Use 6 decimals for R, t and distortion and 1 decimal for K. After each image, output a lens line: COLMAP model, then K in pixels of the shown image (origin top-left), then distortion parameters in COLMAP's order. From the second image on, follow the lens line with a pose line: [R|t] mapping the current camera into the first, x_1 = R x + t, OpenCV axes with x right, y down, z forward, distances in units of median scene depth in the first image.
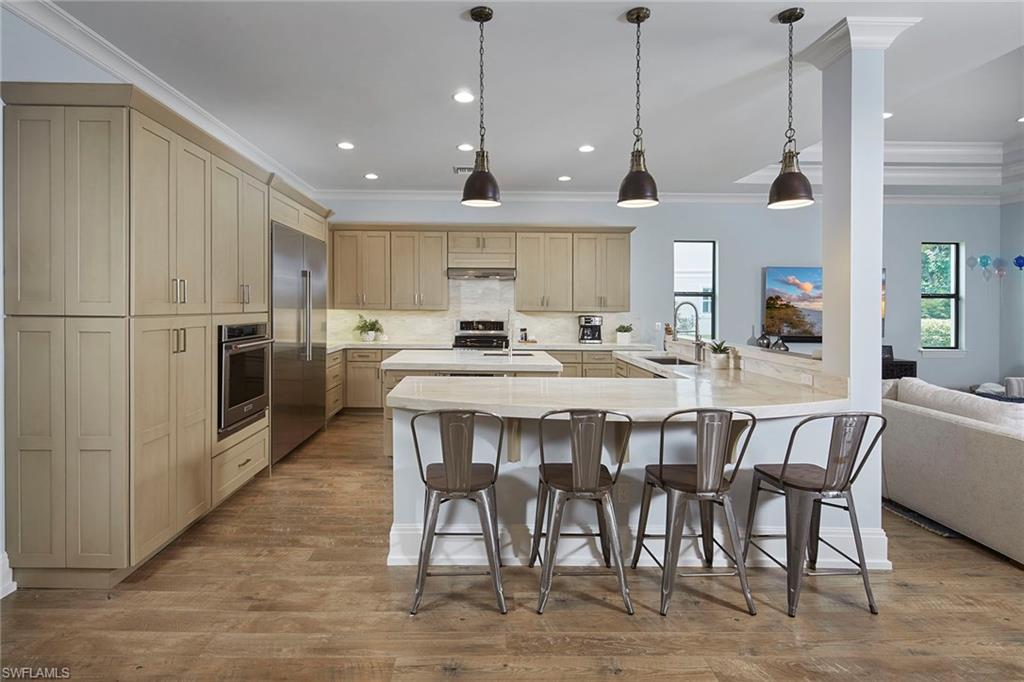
lens RADIAL K [[493.0, 0, 508.5], [0, 493.0, 299.8], [0, 0, 1]] dist [0.001719, -0.000015]
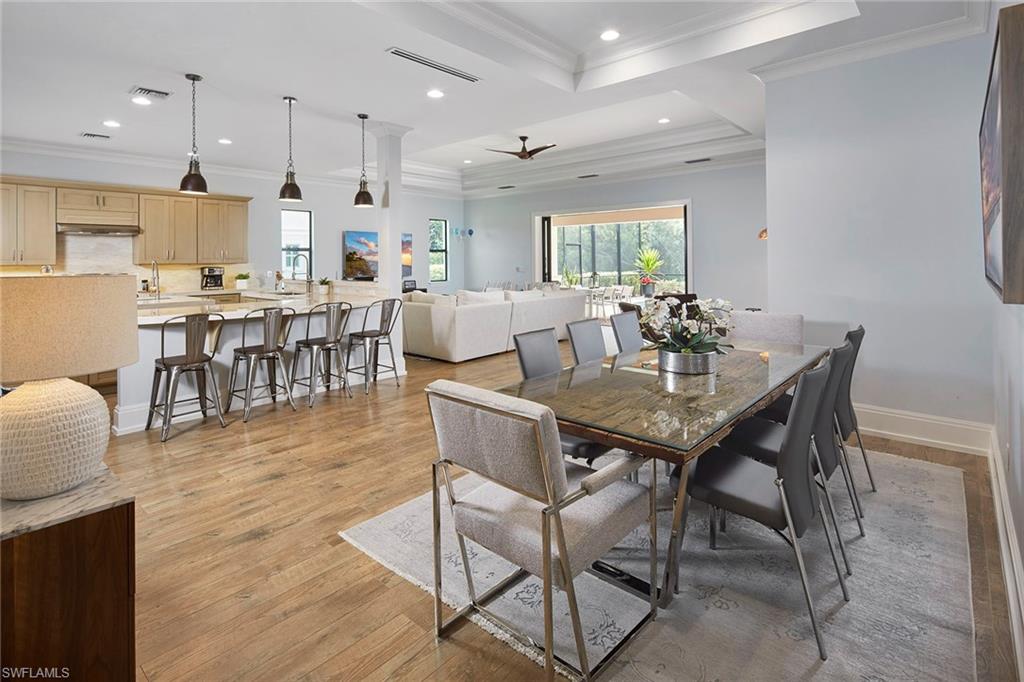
lens RADIAL K [[507.0, 0, 513.7], [0, 507.0, 258.3], [0, 0, 1]] dist [-0.004439, -0.000996]
pose [[0.678640, -0.011412, 0.734382, -0.284245], [0.007947, 0.999935, 0.008194, 0.007430], [-0.734428, 0.000276, 0.678687, -0.453369]]
